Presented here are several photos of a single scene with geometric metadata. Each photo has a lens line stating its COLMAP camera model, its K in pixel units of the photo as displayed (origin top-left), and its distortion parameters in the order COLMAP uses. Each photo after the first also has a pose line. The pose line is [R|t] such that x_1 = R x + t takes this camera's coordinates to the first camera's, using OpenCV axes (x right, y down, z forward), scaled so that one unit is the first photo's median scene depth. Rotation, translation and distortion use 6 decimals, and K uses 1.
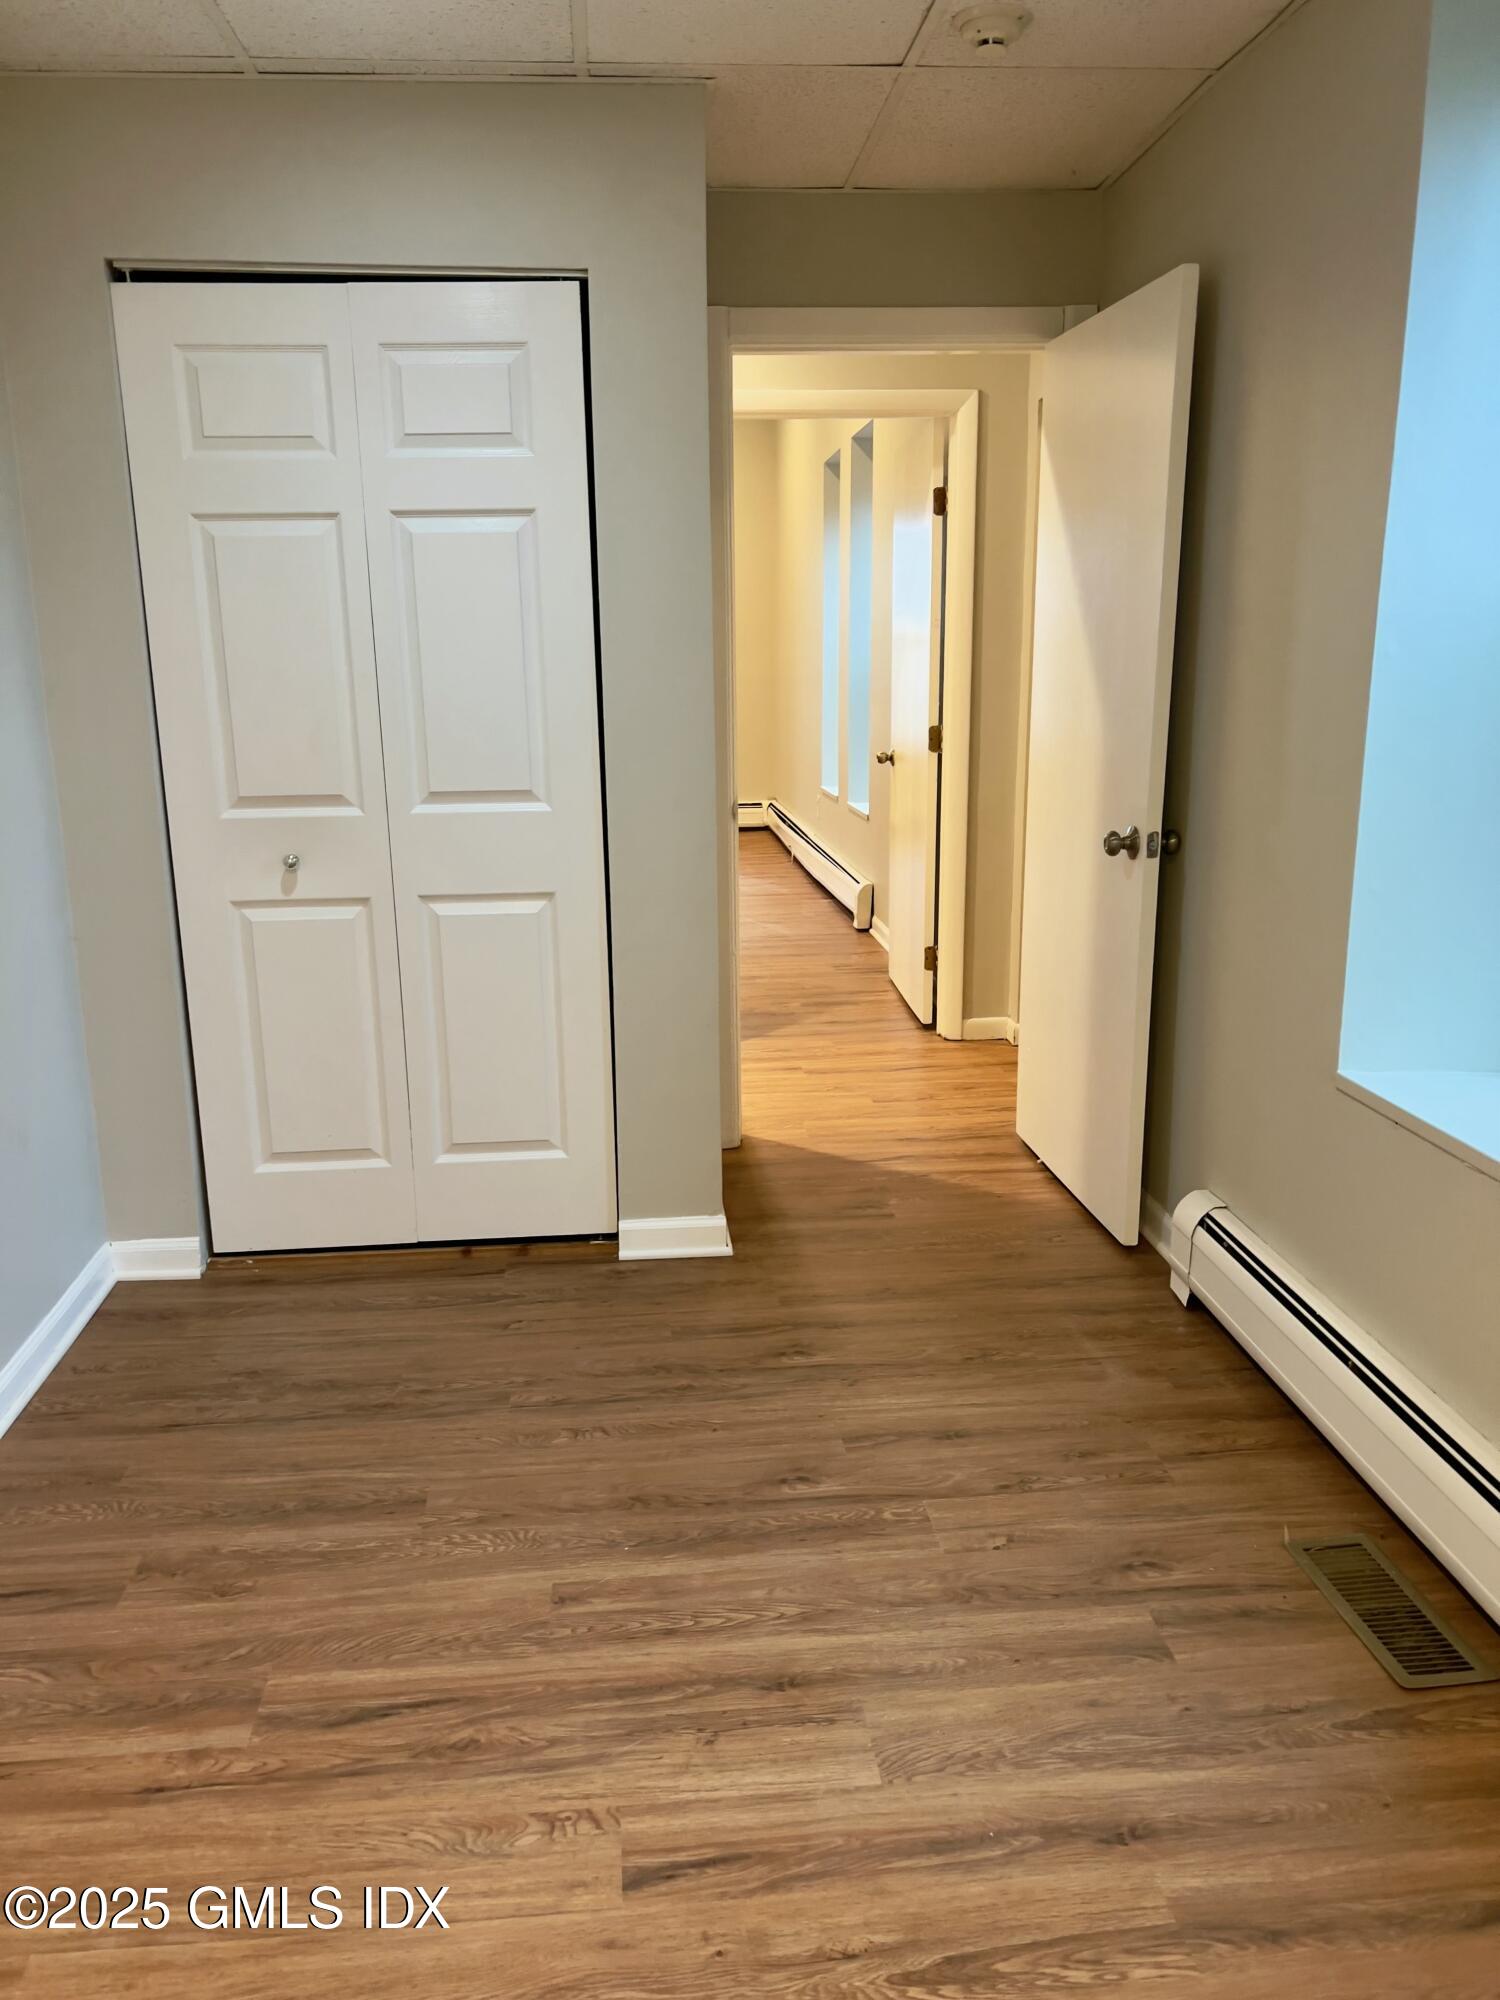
lens RADIAL K [[1512.1, 0, 710.8], [0, 1512.1, 1002.0], [0, 0, 1]] dist [0.056822, -0.056264]
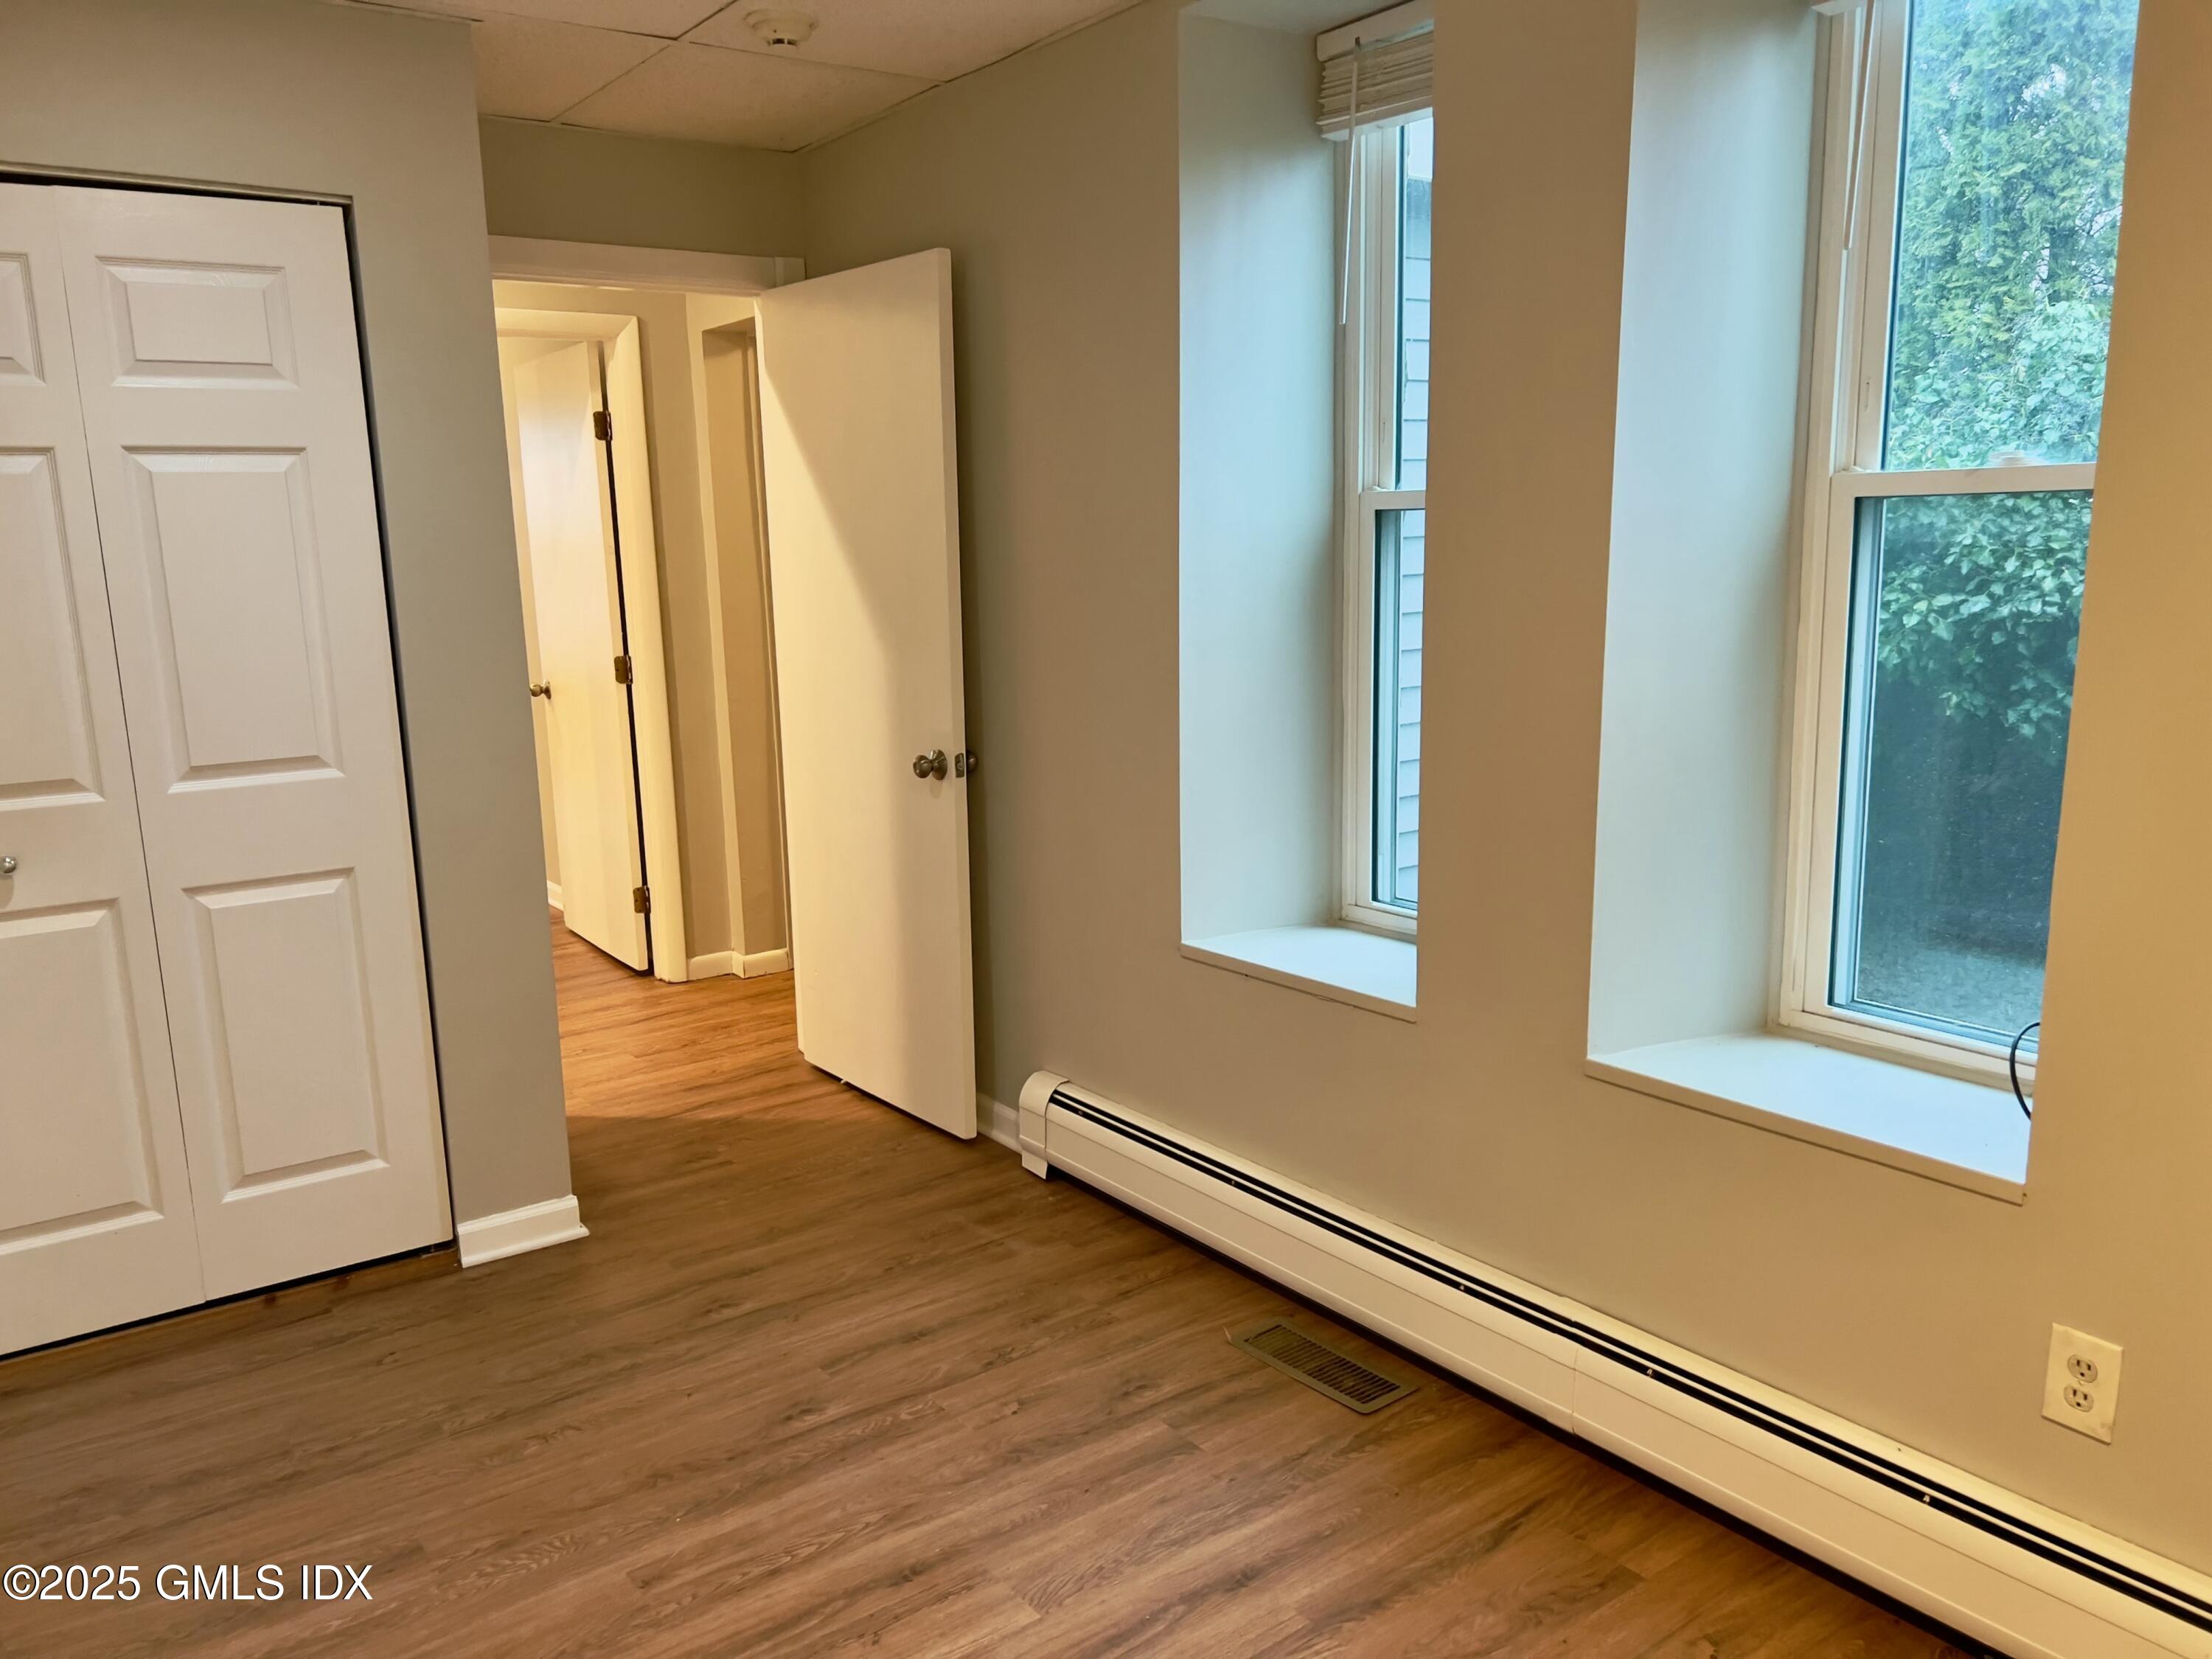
lens RADIAL K [[1672.4, 0, 1085.6], [0, 1672.4, 849.5], [0, 0, 1]] dist [0.056822, -0.056264]
pose [[0.856874, -0.101853, 0.505365, -0.250212], [0.128296, 0.991578, -0.017687, -0.011220], [-0.499307, 0.079992, 0.862725, -0.074295]]
